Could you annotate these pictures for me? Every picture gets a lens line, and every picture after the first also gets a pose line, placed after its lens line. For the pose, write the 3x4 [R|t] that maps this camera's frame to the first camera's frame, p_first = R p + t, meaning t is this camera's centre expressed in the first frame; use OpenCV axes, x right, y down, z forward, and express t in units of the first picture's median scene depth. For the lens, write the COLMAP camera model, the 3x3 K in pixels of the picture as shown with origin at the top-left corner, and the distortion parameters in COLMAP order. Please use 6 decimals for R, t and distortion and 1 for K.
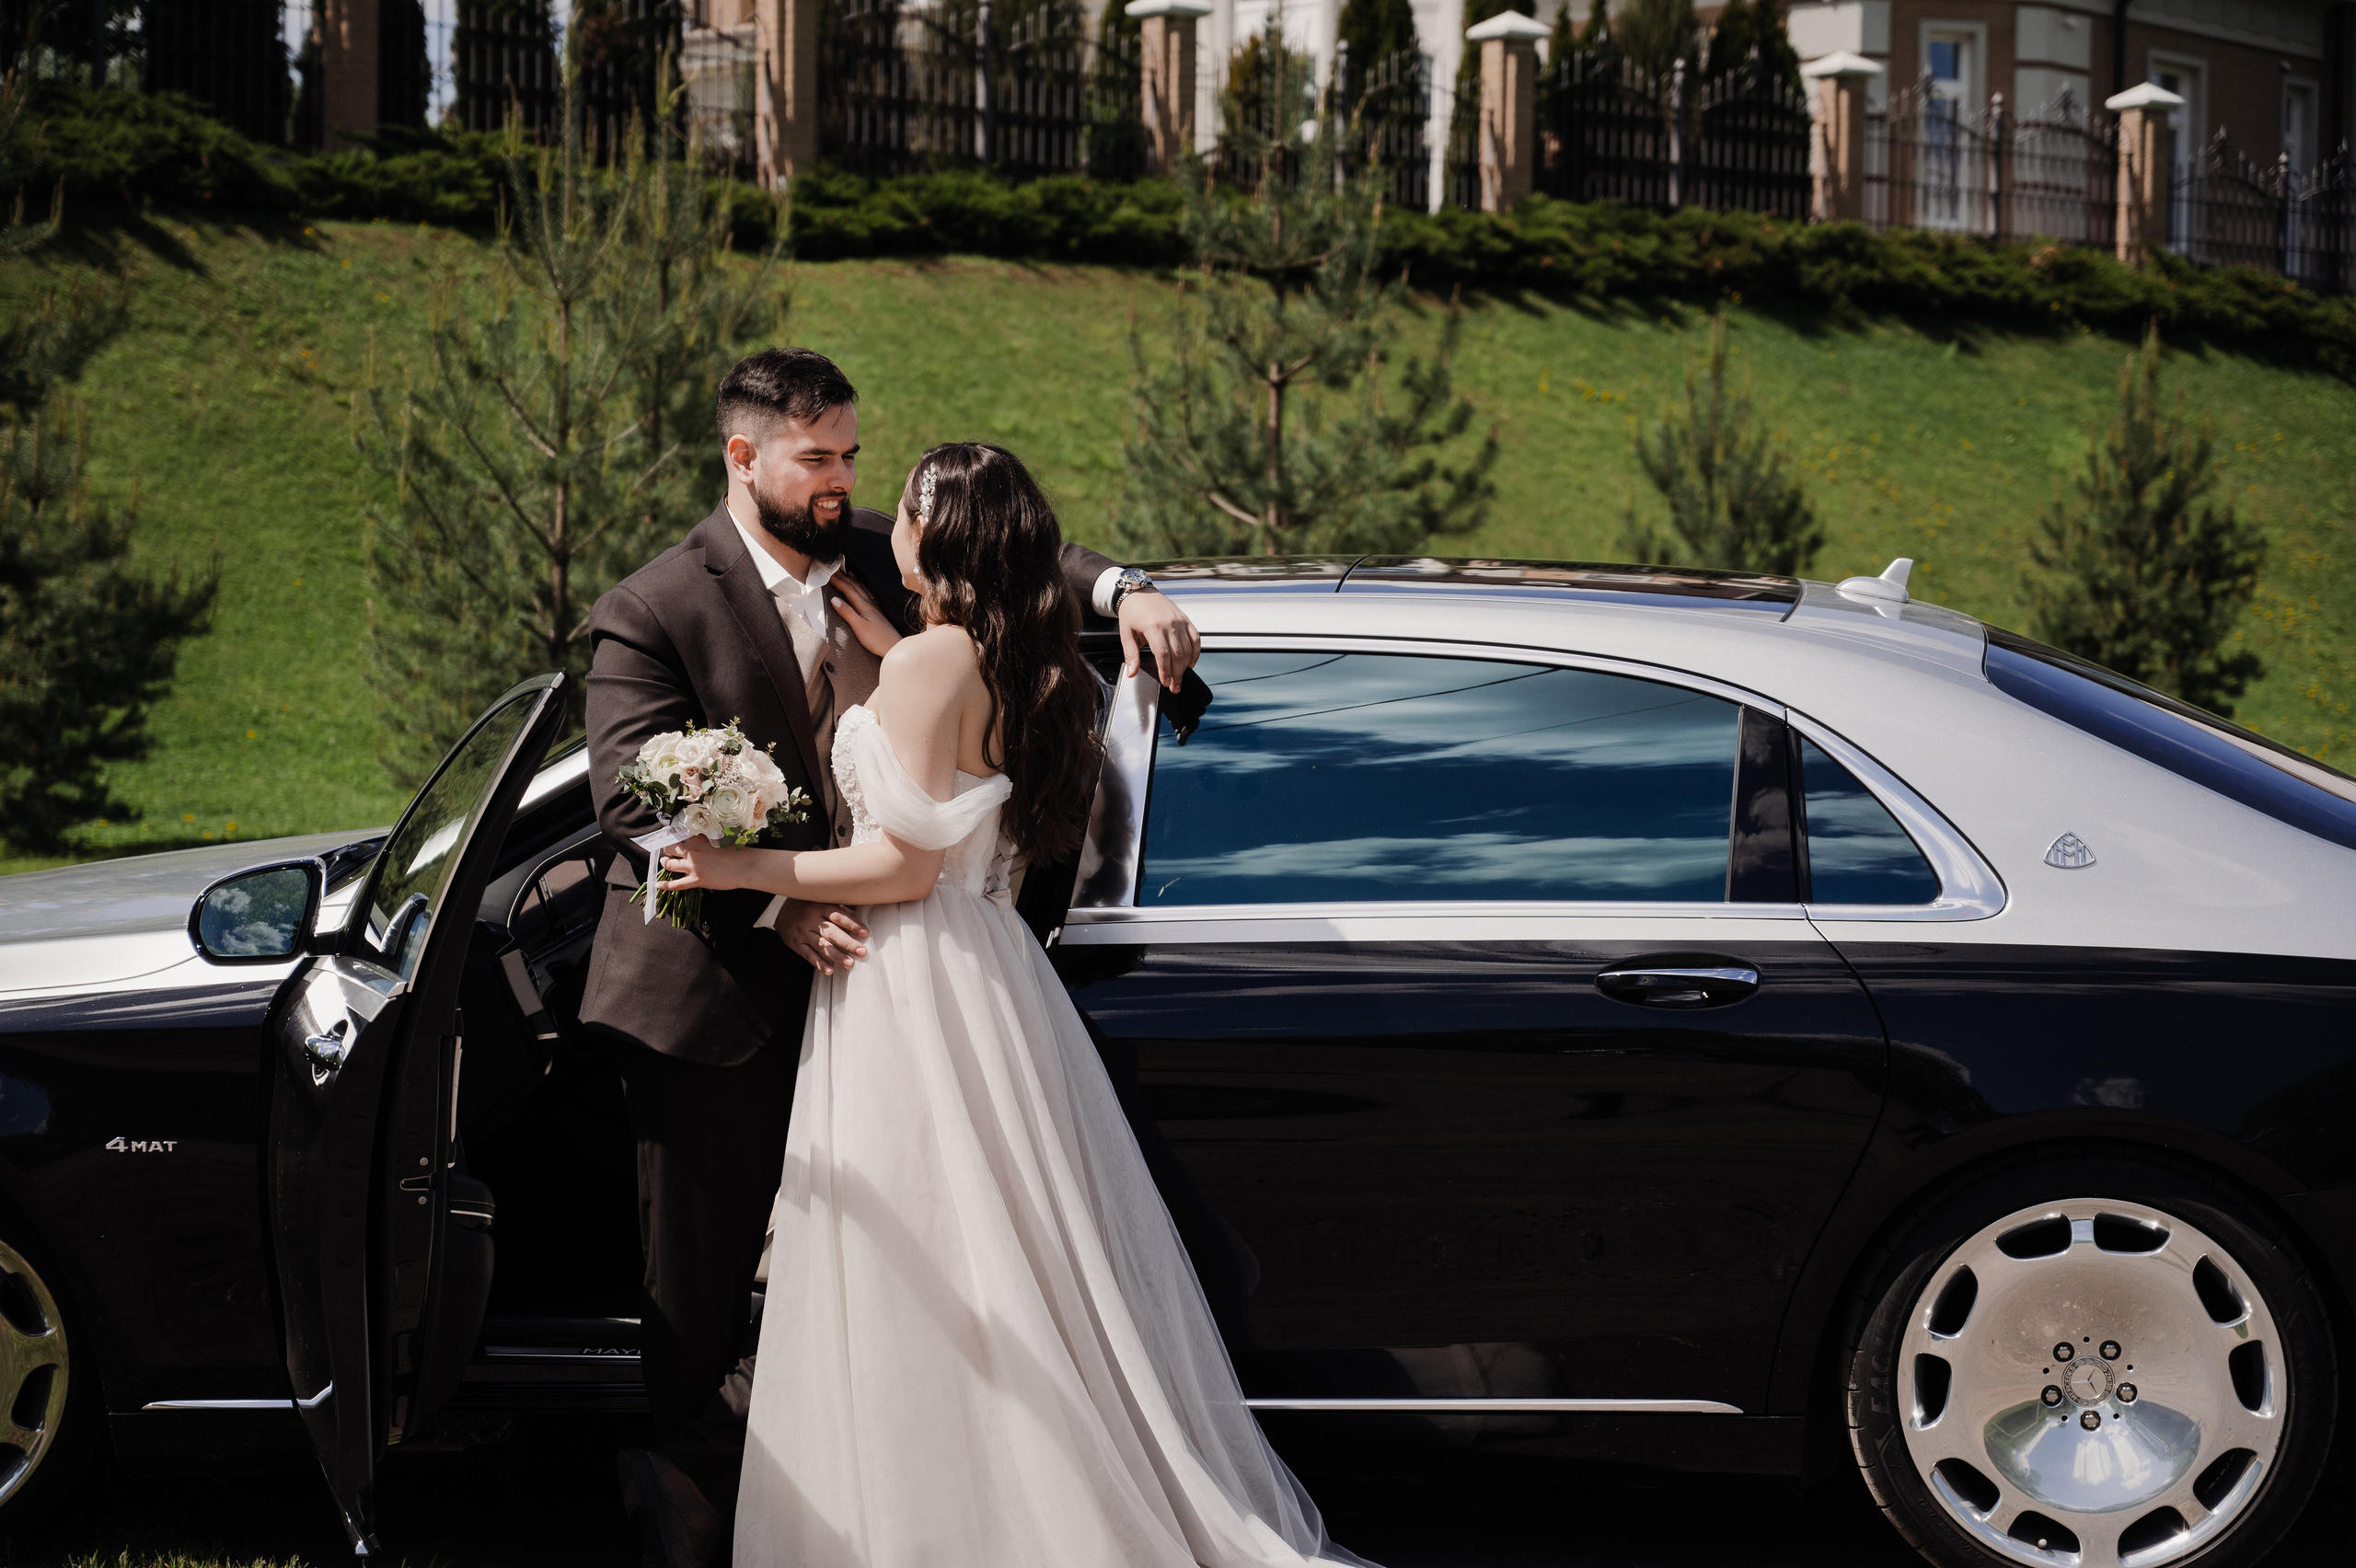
lens RADIAL K [[4769.1, 0, 1130.6], [0, 4769.1, 853.9], [0, 0, 1]] dist [0.039524, 0.000000]
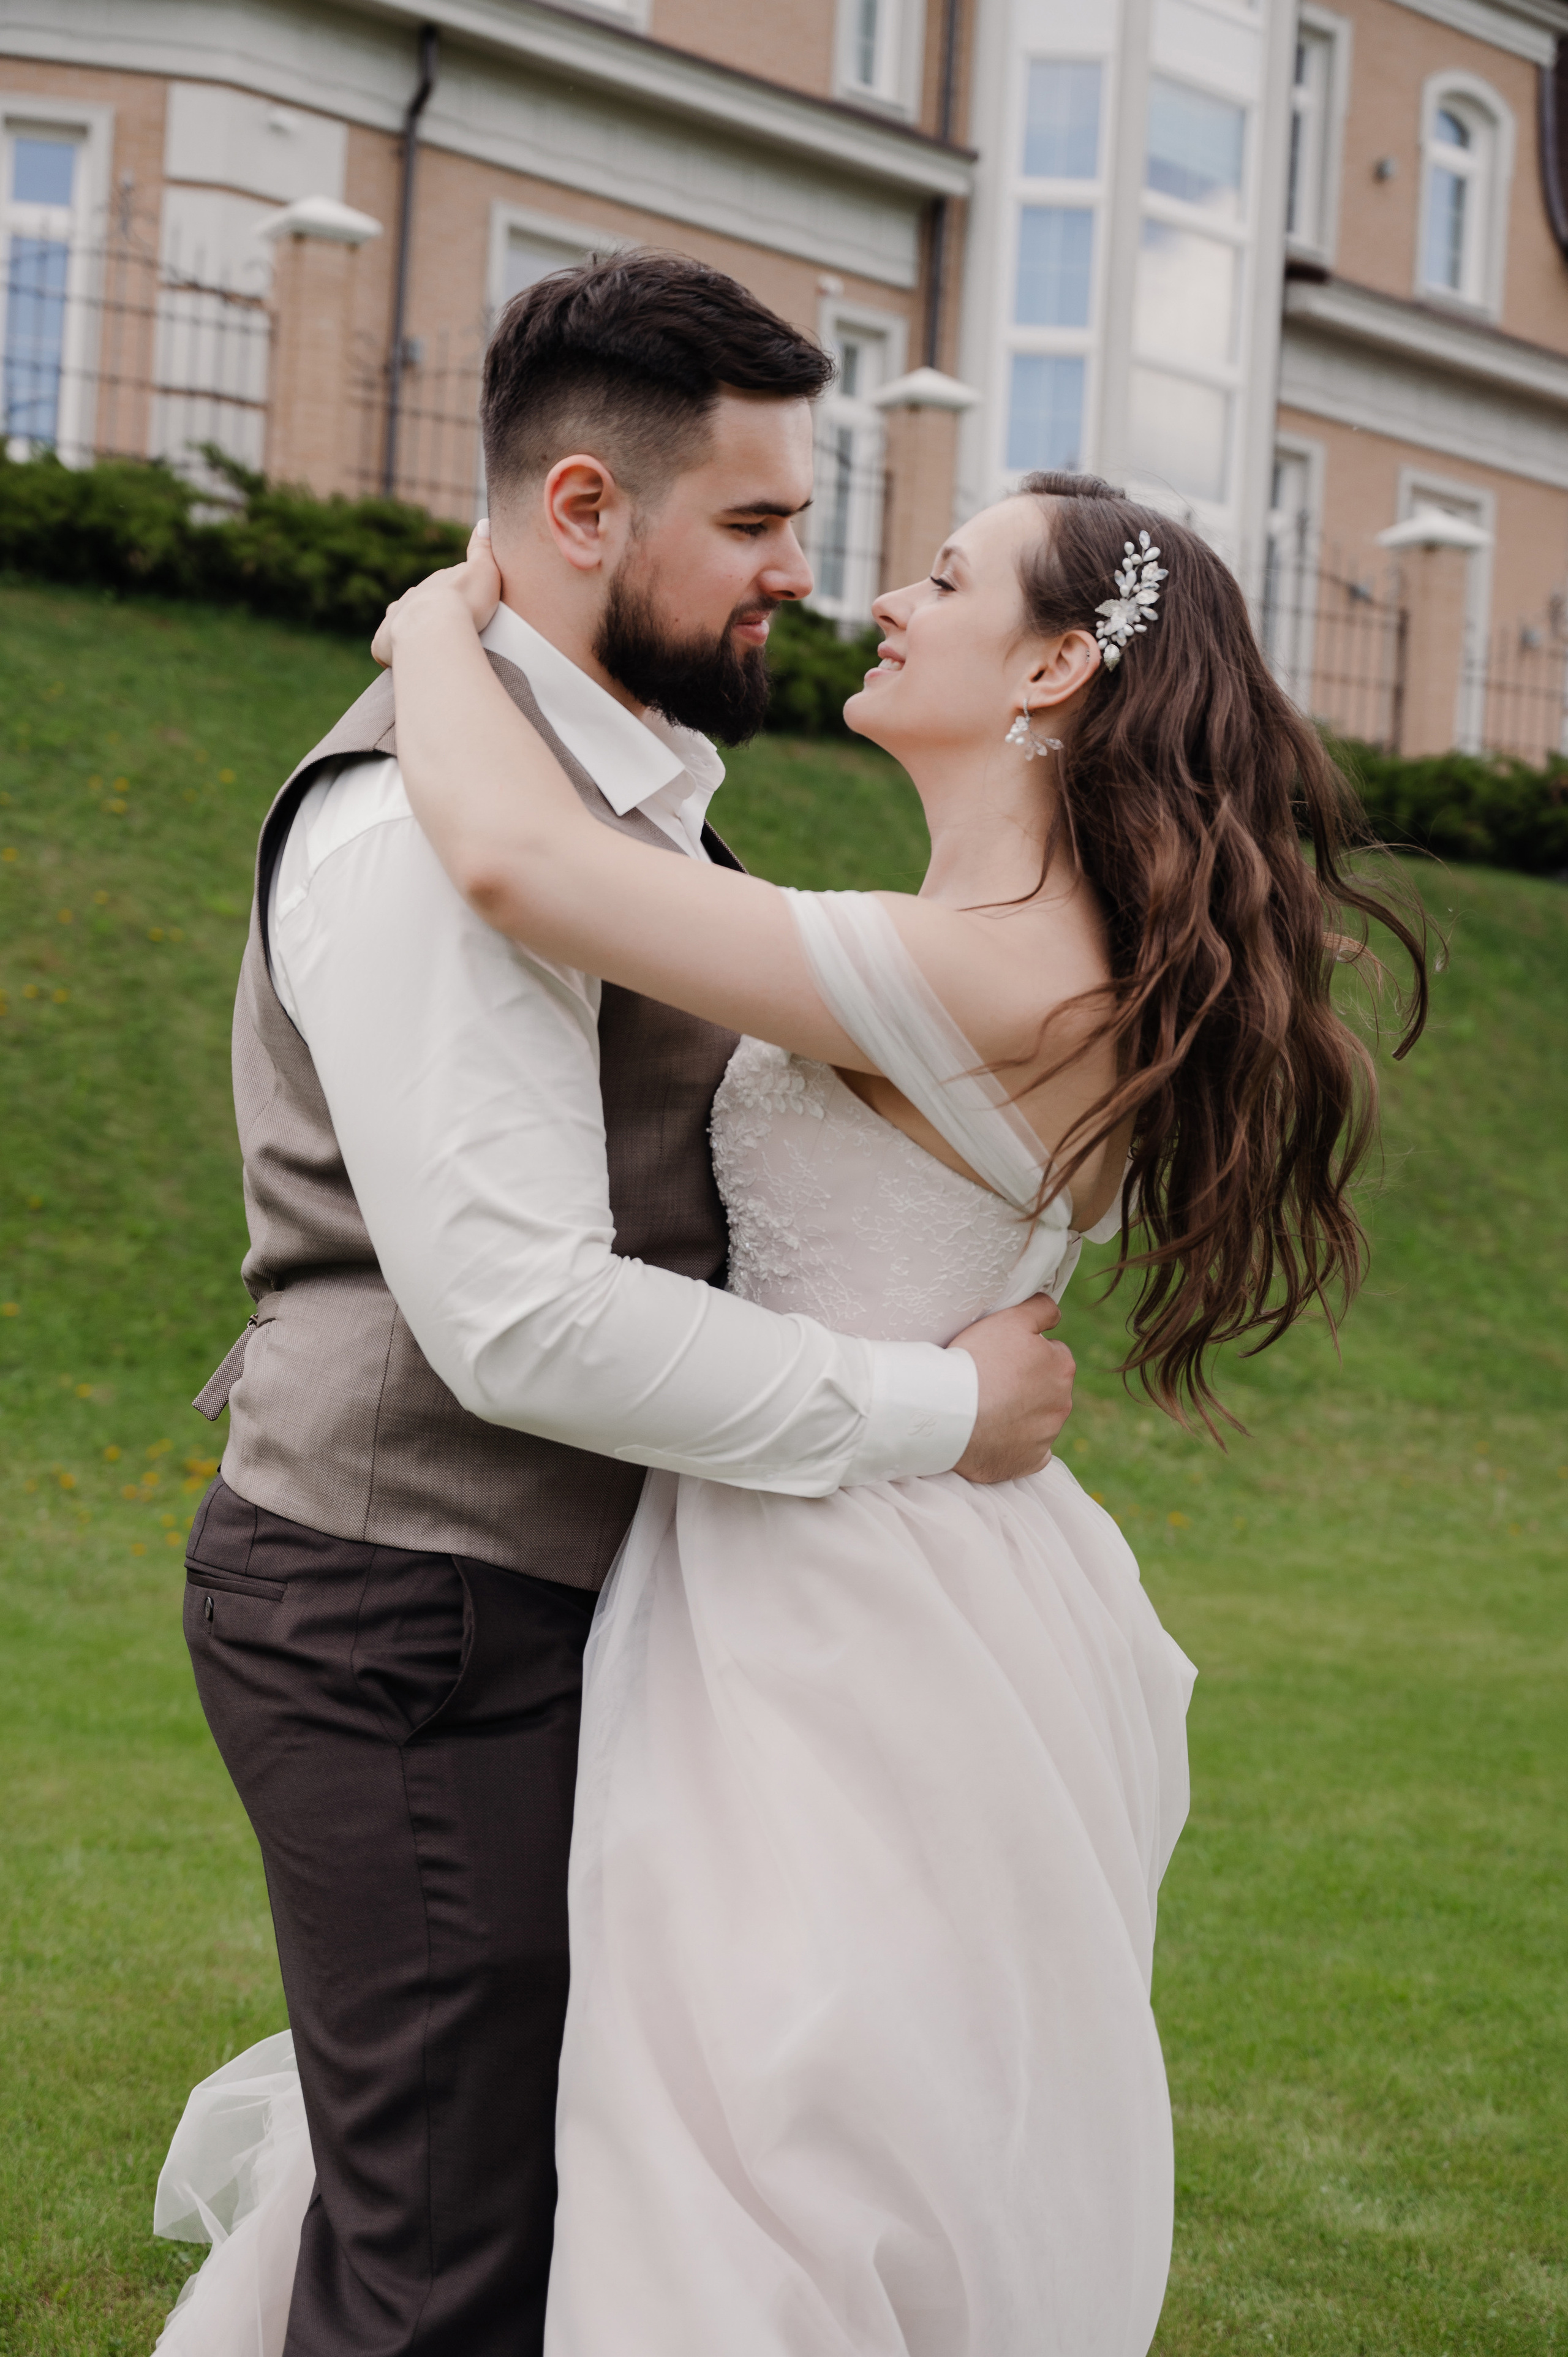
lens RADIAL K [[3608.2, 0, 794.0], [0, 3608.2, 1182.4], [0, 0, 1]] dist [0.035140, 0.000000]
pose [[0.995063, 0.044249, -0.088834, 0.376879], [-0.048579, 0.997704, -0.047185, -0.033553], [0.086542, 0.051268, 0.994928, 0.710682]]
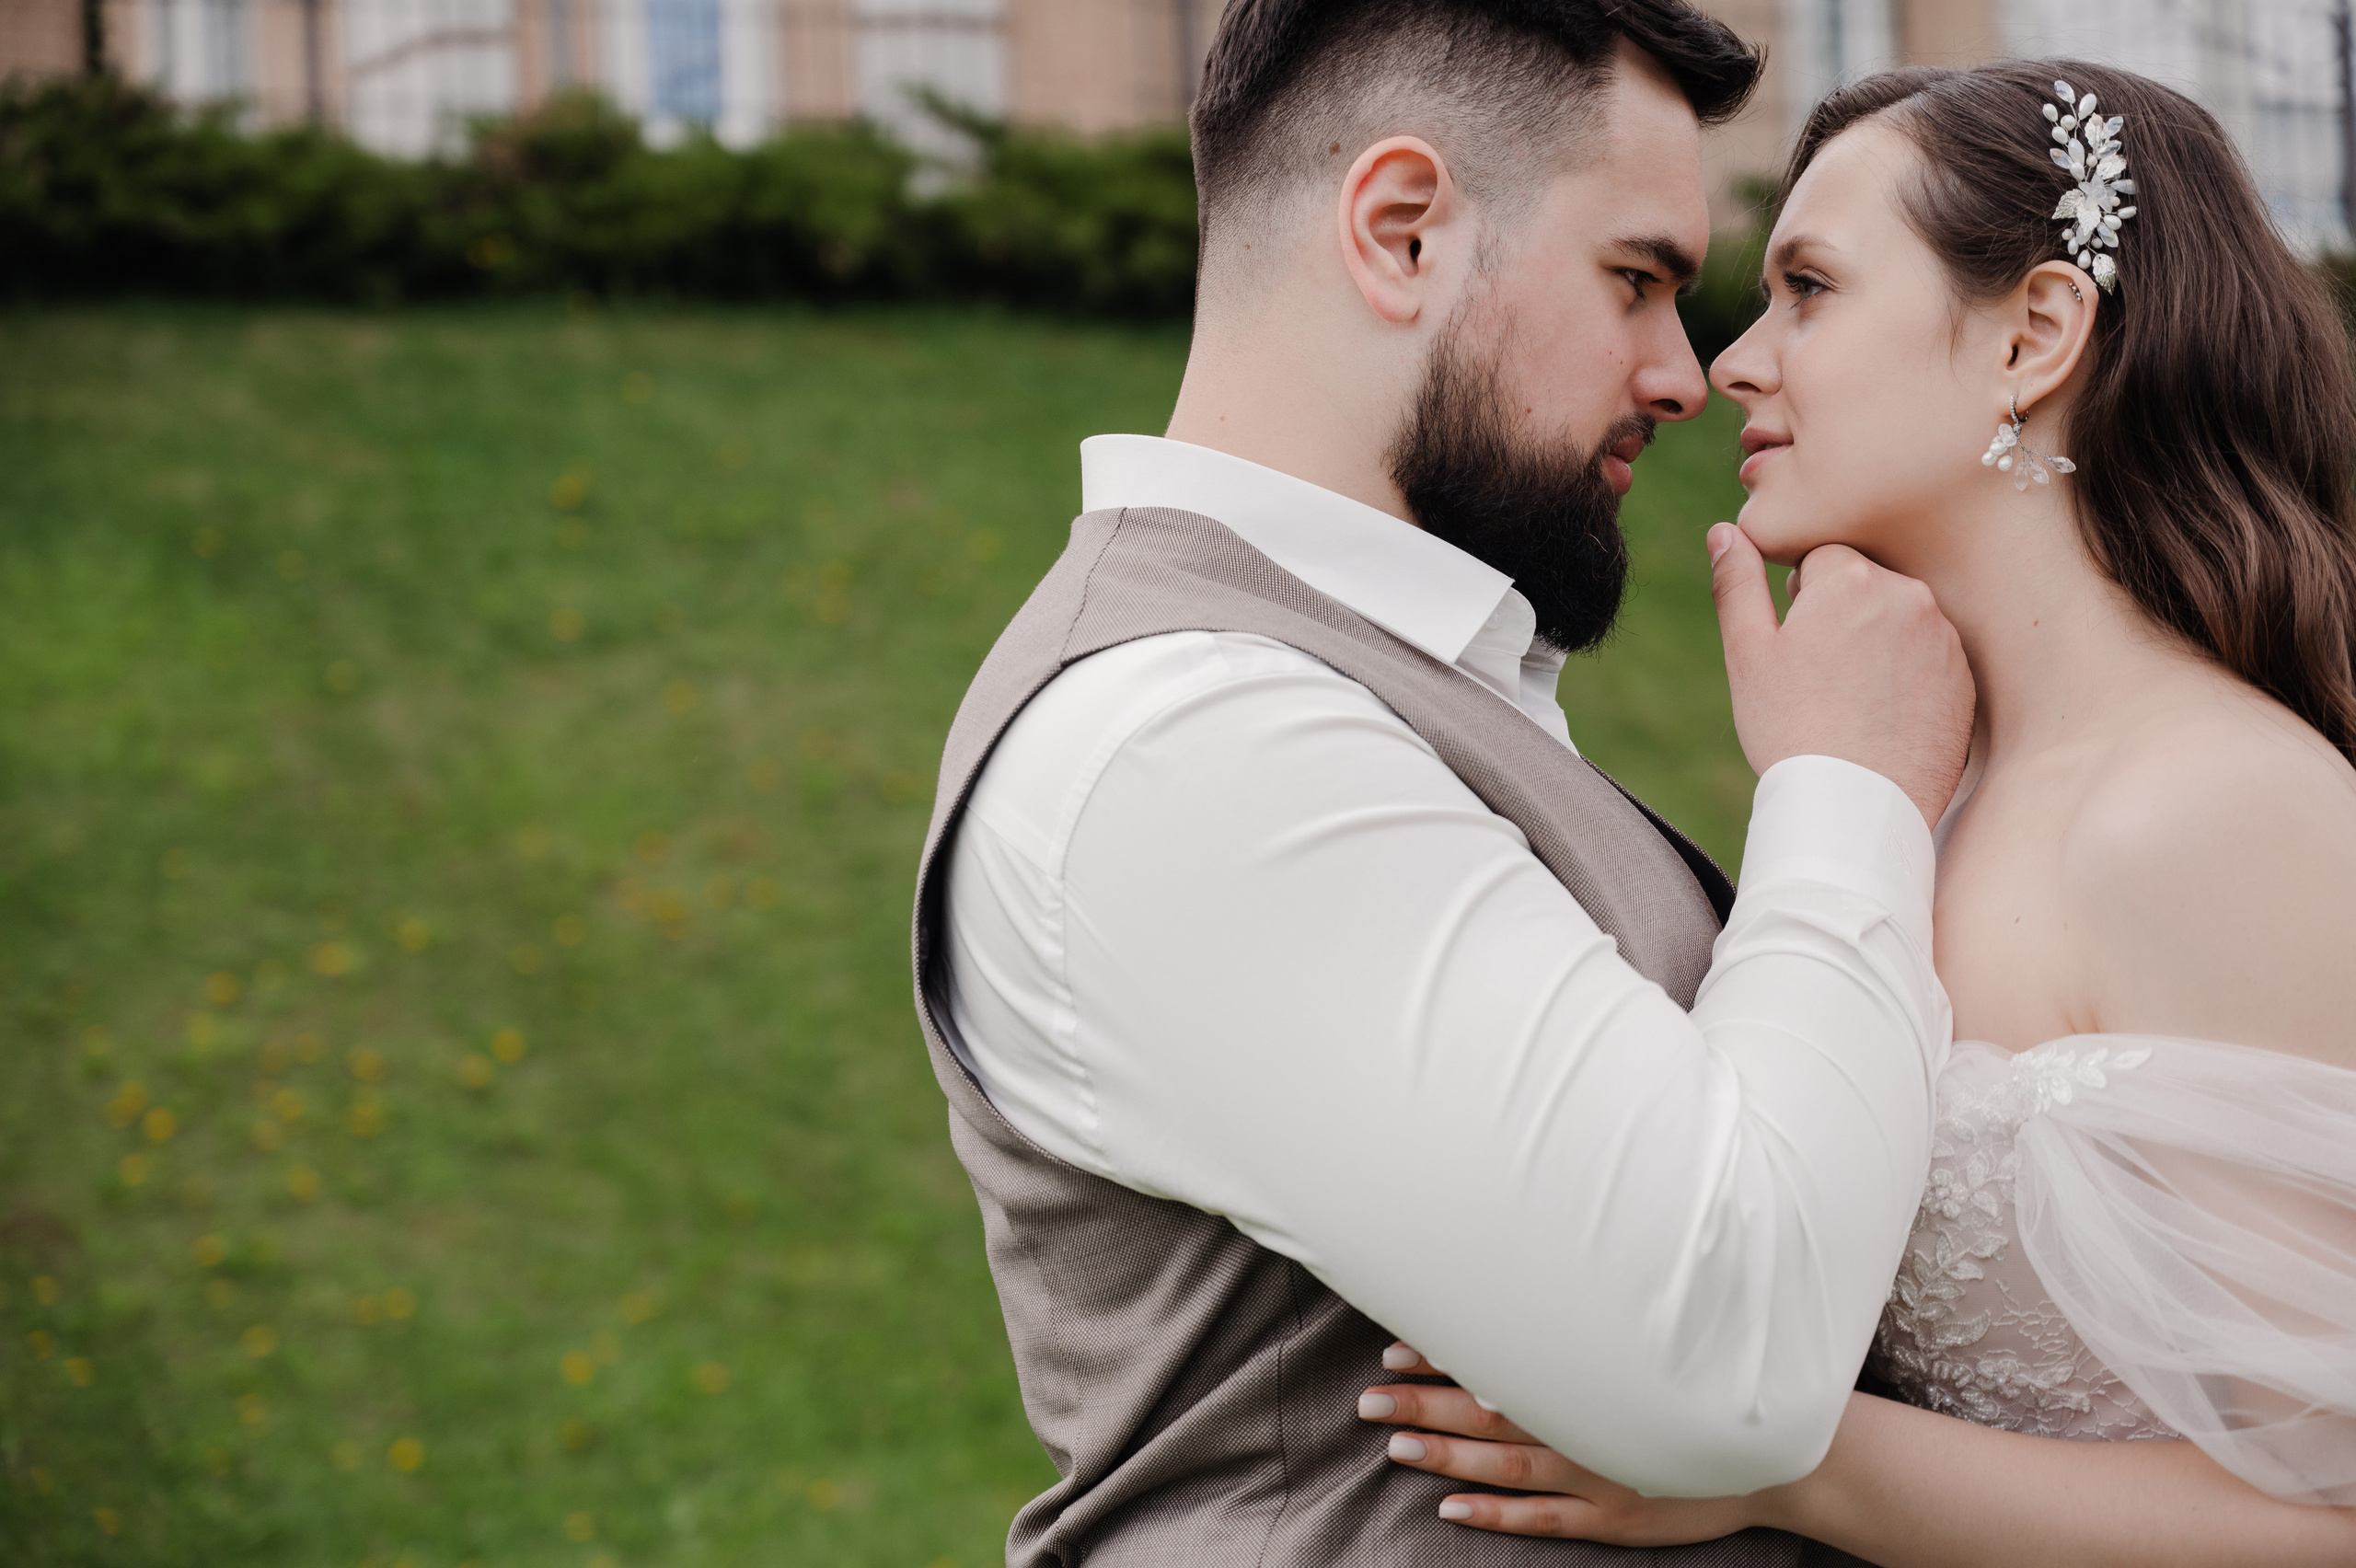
lens RADIAL K [[4769.1, 0, 1188.8], [0, 4769.1, 783.1], [0, 0, 1]] dist [0.039524, 0.000000]
pose [[0.970136, -0.077366, -0.229891, 0.374629], [0.055841, 0.993548, -0.098712, -0.039492], [0.236045, 0.082927, 0.968197, 0.754700]]
